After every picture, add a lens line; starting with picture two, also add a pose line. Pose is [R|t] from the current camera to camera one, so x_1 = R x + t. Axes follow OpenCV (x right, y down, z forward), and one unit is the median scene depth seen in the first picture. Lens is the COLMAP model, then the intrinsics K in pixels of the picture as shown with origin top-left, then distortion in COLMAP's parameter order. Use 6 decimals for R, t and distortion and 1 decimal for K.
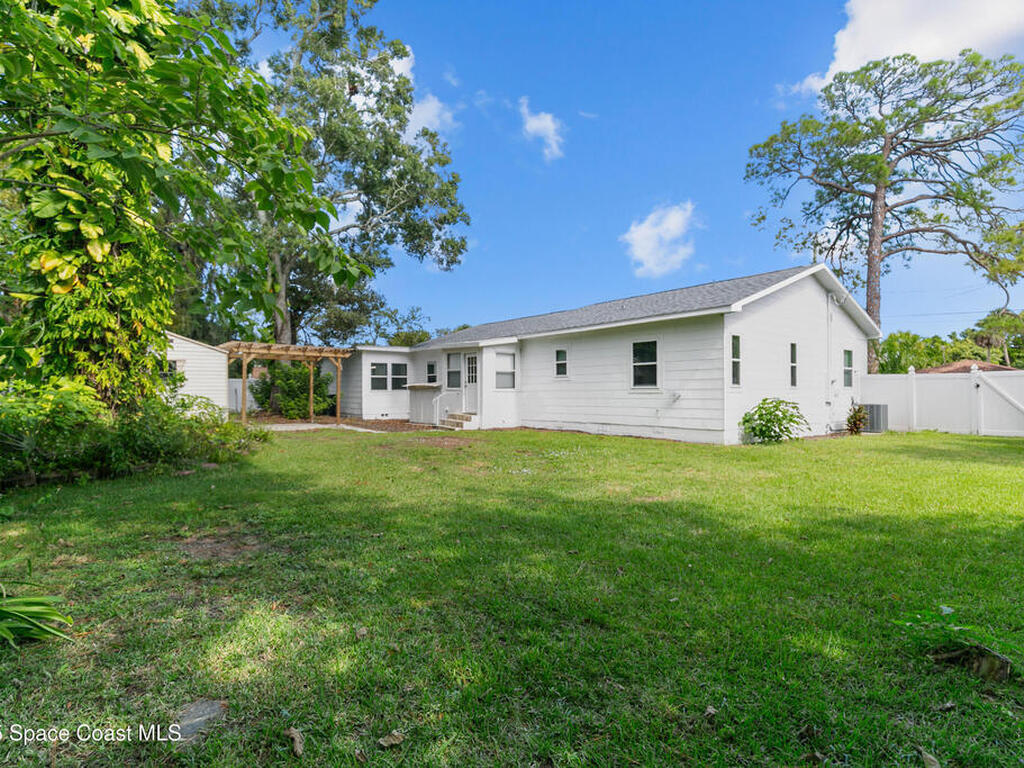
lens RADIAL K [[457.1, 0, 513.7], [0, 457.1, 387.9], [0, 0, 1]] dist [0.001776, 0.000199]
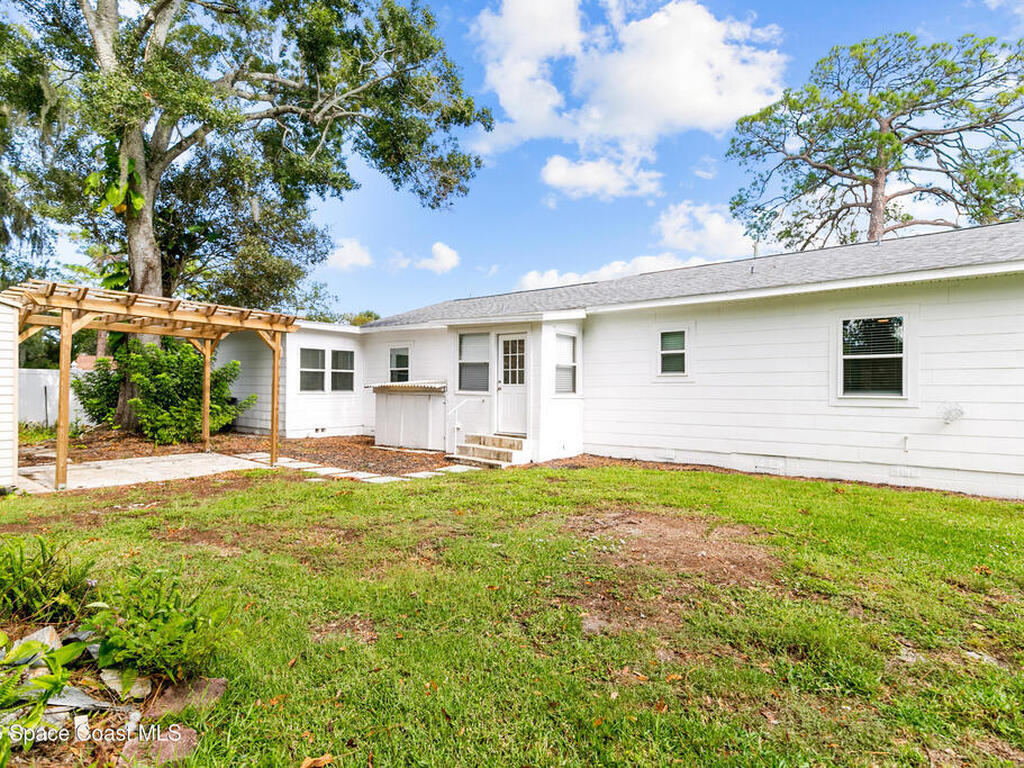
lens RADIAL K [[483.7, 0, 512.0], [0, 483.7, 384.0], [0, 0, 1]] dist [-0.001350, -0.000099]
pose [[0.976283, 0.011744, 0.216178, -0.214235], [-0.011156, 0.999930, -0.003940, -0.007217], [-0.216209, 0.001435, 0.976346, 0.361055]]
